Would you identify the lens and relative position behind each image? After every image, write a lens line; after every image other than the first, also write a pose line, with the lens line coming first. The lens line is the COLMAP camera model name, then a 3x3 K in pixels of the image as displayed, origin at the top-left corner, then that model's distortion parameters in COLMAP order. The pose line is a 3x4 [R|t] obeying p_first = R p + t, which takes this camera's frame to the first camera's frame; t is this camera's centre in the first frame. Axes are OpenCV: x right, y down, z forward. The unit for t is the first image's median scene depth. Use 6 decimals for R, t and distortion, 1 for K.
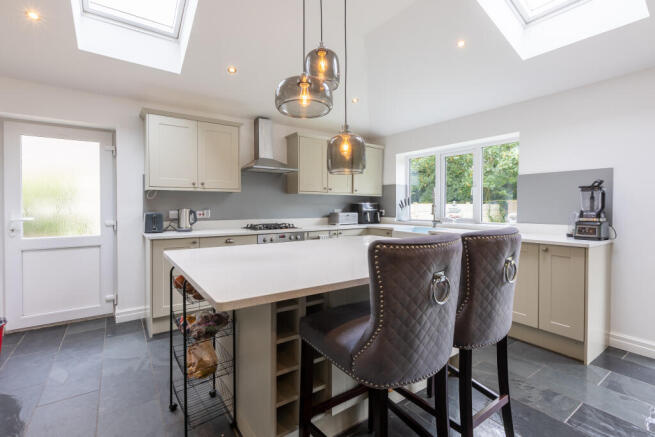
lens RADIAL K [[295.7, 0, 310.8], [0, 295.7, 211.1], [0, 0, 1]] dist [0.000874, 0.000143]
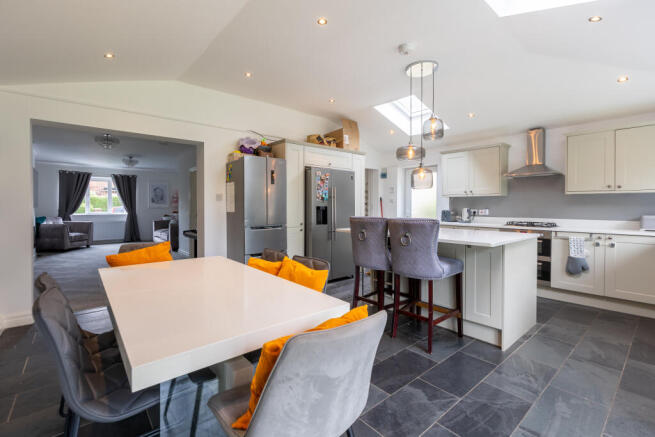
lens RADIAL K [[297.1, 0, 329.3], [0, 297.1, 209.5], [0, 0, 1]] dist [-0.000312, 0.000055]
pose [[0.125367, 0.012717, -0.992029, 1.043889], [-0.019565, 0.999755, 0.010344, -0.002865], [0.991918, 0.018113, 0.125585, 0.100498]]
